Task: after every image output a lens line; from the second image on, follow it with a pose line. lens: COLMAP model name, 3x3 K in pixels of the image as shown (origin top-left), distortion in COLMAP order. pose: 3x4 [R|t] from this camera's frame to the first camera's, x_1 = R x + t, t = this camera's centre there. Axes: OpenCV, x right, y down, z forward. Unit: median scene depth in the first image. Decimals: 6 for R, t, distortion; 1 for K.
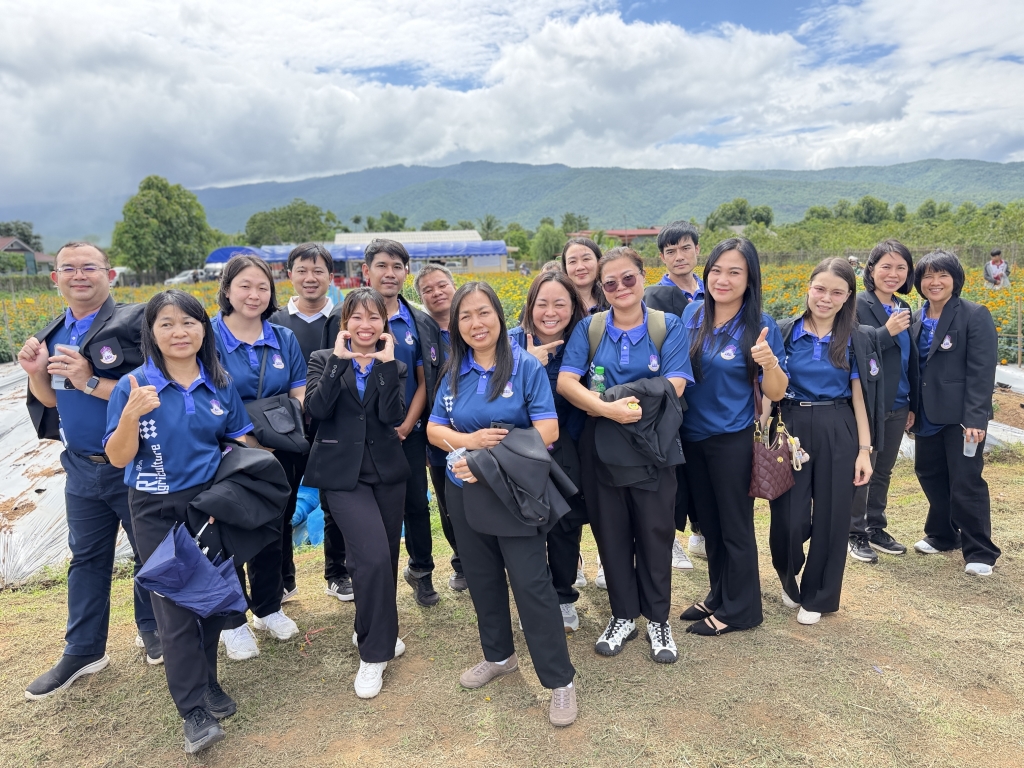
lens RADIAL K [[730.7, 0, 512.0], [0, 730.7, 384.0], [0, 0, 1]] dist [0.083291, -0.094064]
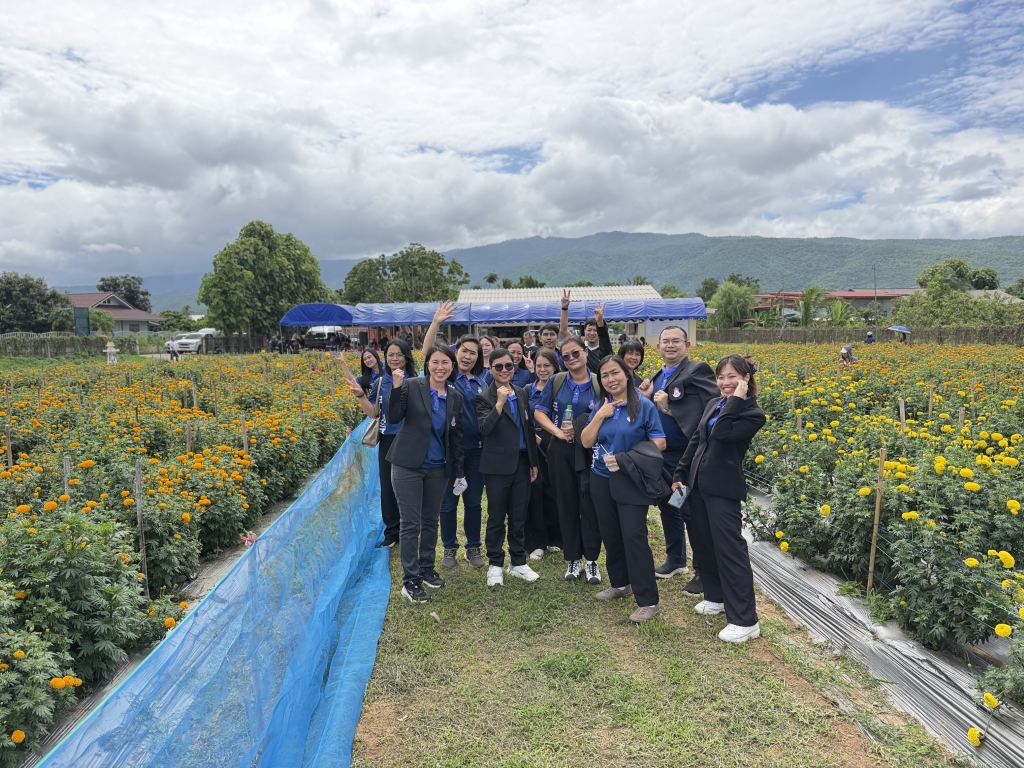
lens RADIAL K [[730.7, 0, 512.0], [0, 730.7, 384.0], [0, 0, 1]] dist [0.083291, -0.094064]
pose [[0.984060, 0.034177, -0.174523, -0.049051], [-0.049501, 0.995217, -0.084217, -0.043304], [0.170810, 0.091514, 0.981045, 0.258295]]
